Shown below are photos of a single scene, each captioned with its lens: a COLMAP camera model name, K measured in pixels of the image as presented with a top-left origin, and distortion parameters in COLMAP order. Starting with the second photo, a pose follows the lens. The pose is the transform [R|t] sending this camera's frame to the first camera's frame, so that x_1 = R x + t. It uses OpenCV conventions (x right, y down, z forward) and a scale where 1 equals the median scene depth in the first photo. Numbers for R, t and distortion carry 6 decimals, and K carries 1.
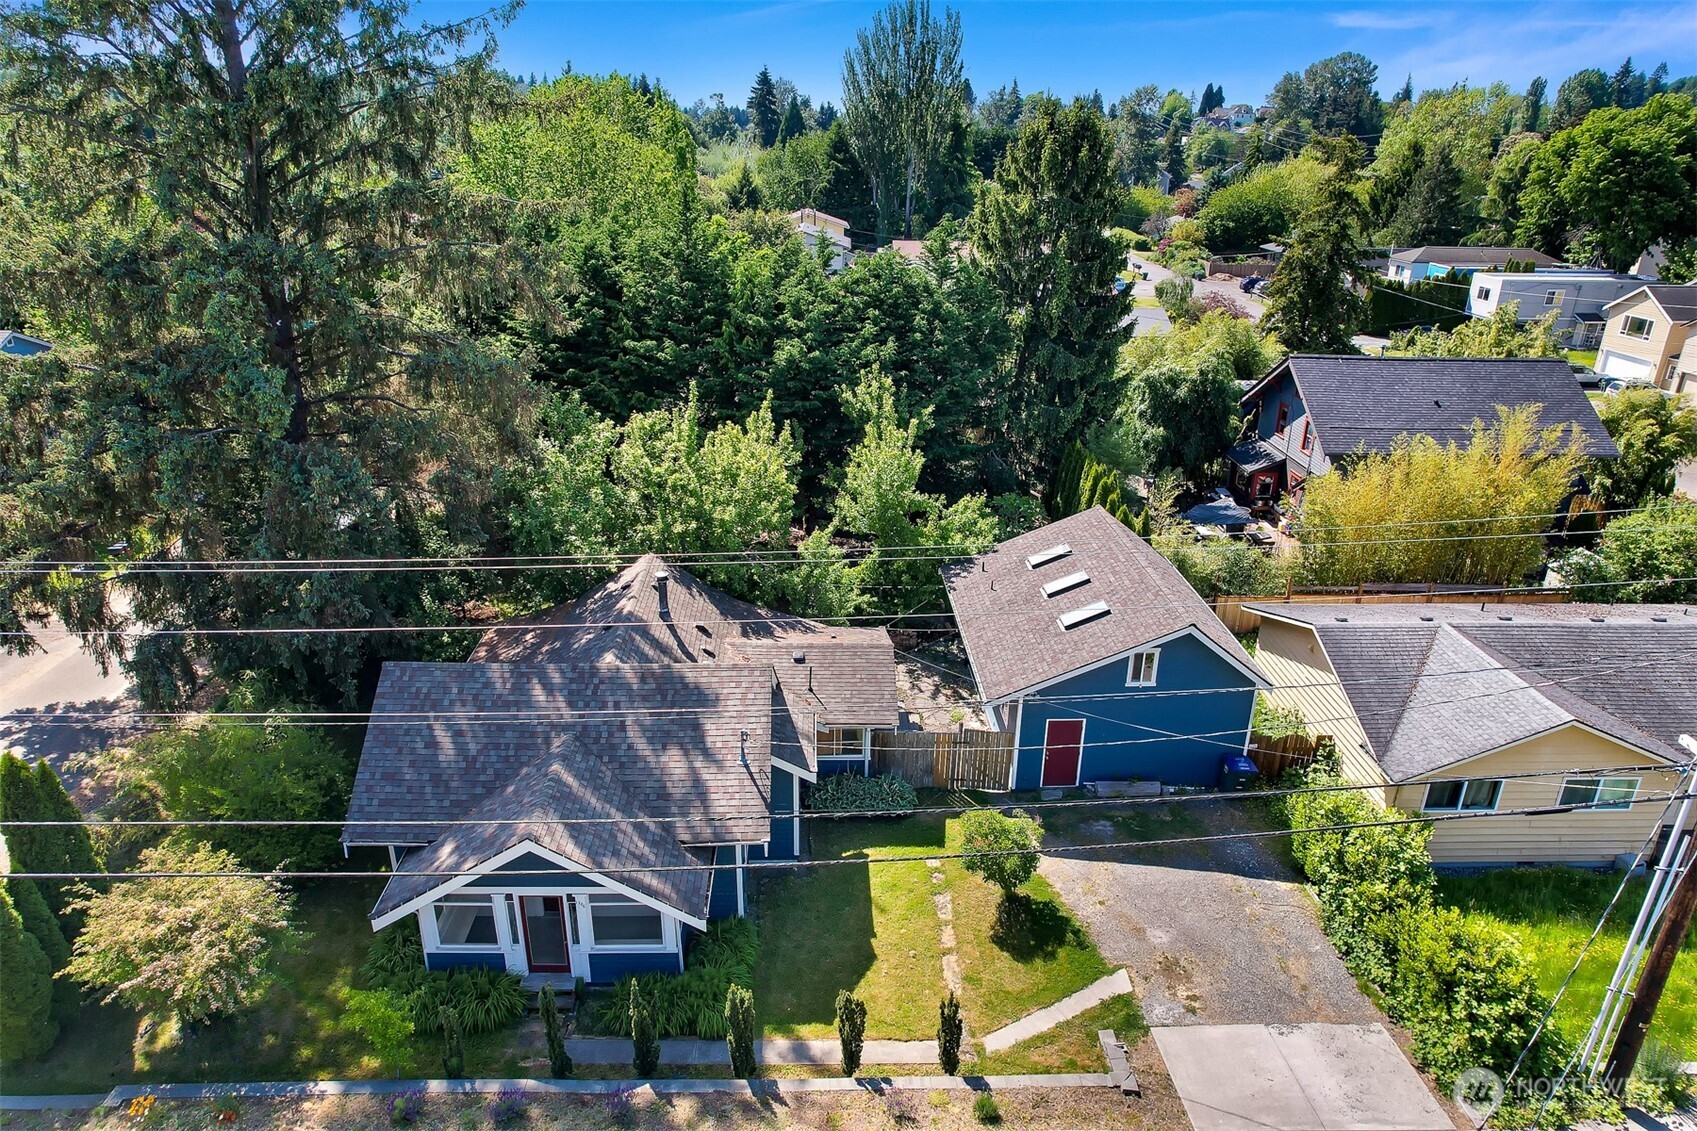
lens RADIAL K [[1087.2, 0, 848.5], [0, 1087.2, 565.5], [0, 0, 1]] dist [-0.075519, 0.080132]
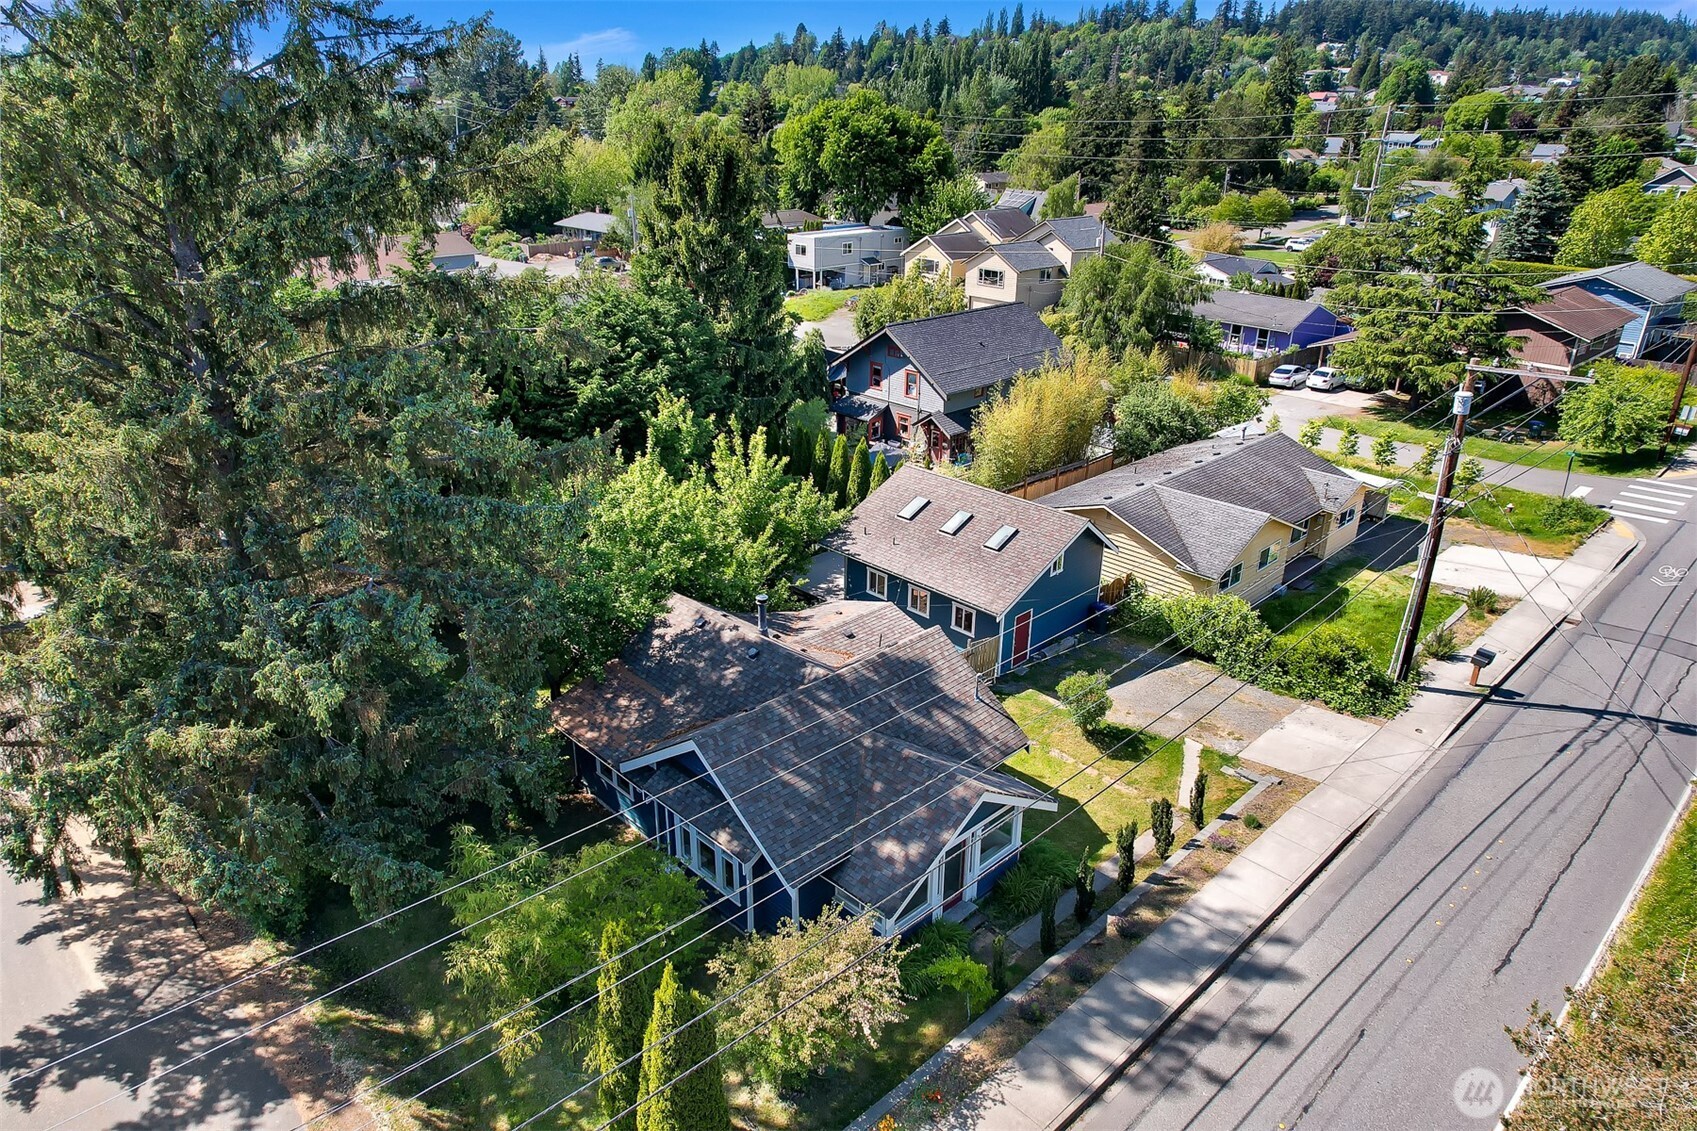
lens RADIAL K [[1087.2, 0, 848.5], [0, 1087.2, 565.5], [0, 0, 1]] dist [-0.075519, 0.080132]
pose [[0.740382, -0.273322, 0.614108, -0.287497], [0.255243, 0.959487, 0.119313, -0.049797], [-0.621840, 0.068410, 0.780151, 0.021923]]
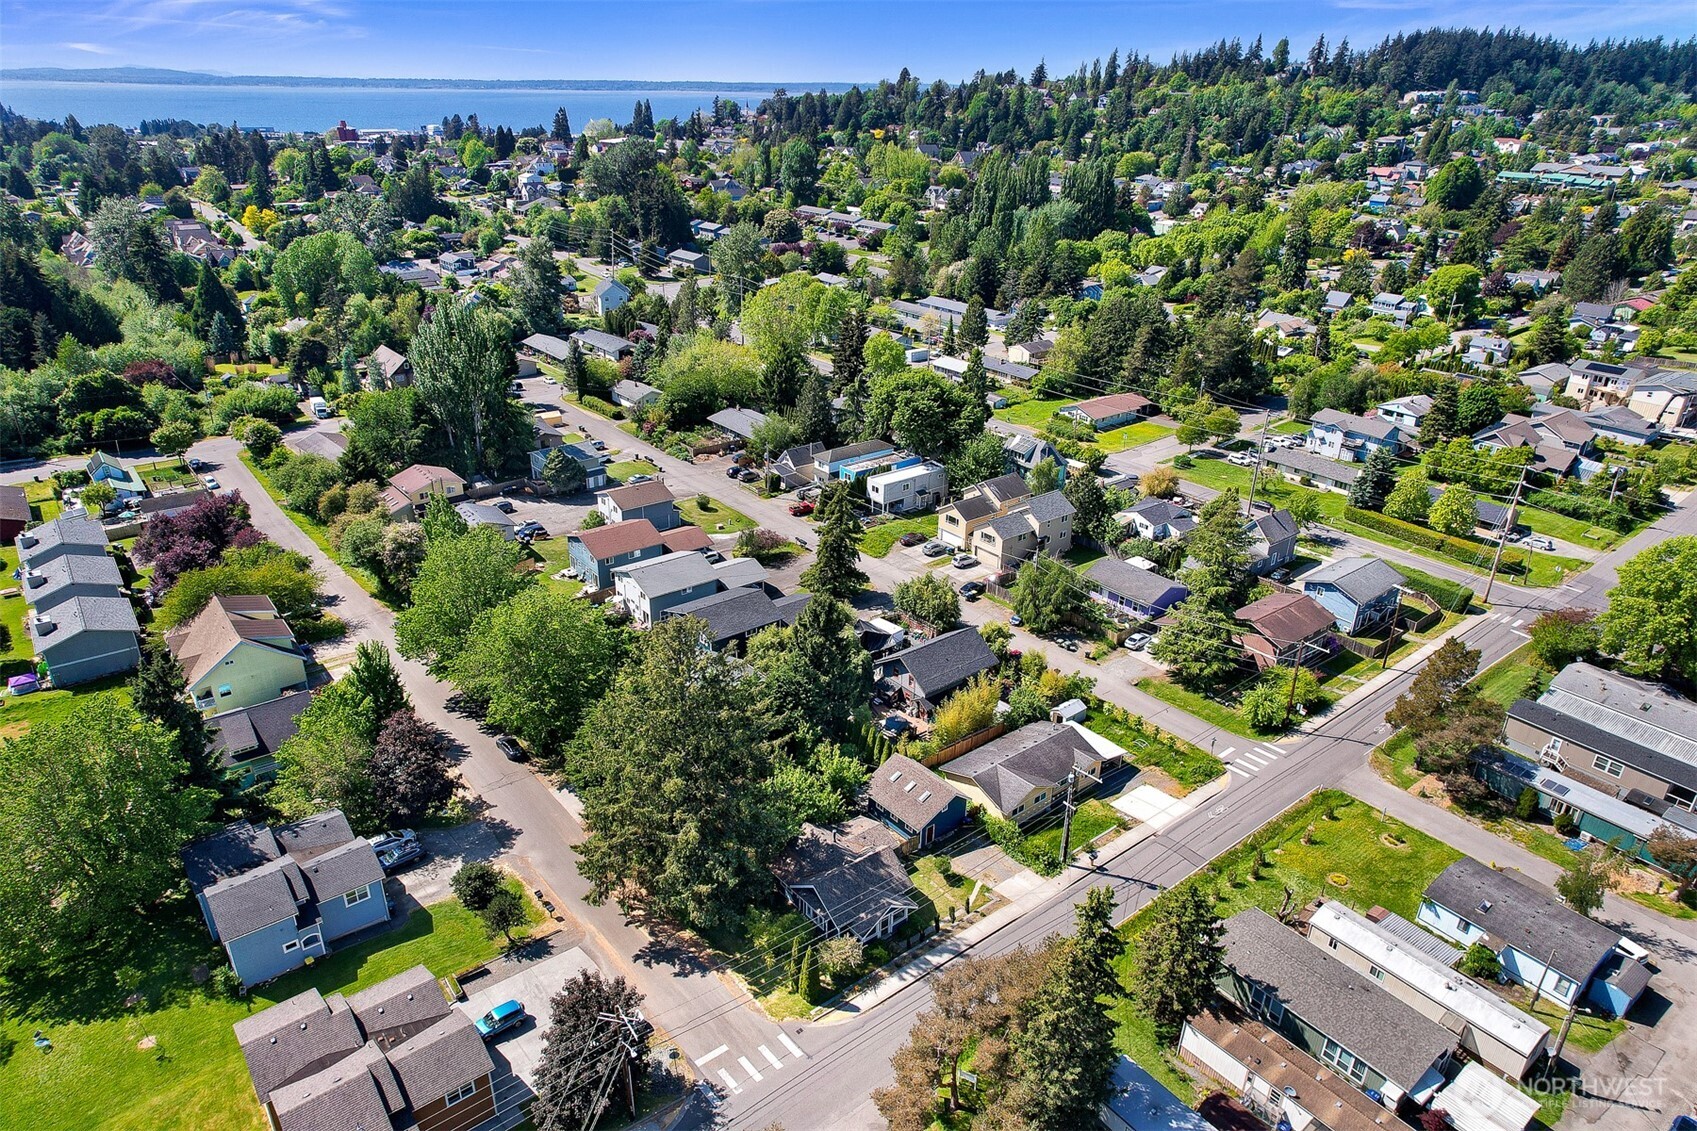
lens RADIAL K [[1087.2, 0, 848.5], [0, 1087.2, 565.5], [0, 0, 1]] dist [-0.075519, 0.080132]
pose [[0.798218, -0.249672, 0.548190, -0.673533], [0.223928, 0.967829, 0.114734, -0.444692], [-0.559200, 0.031172, 0.828447, -0.717237]]
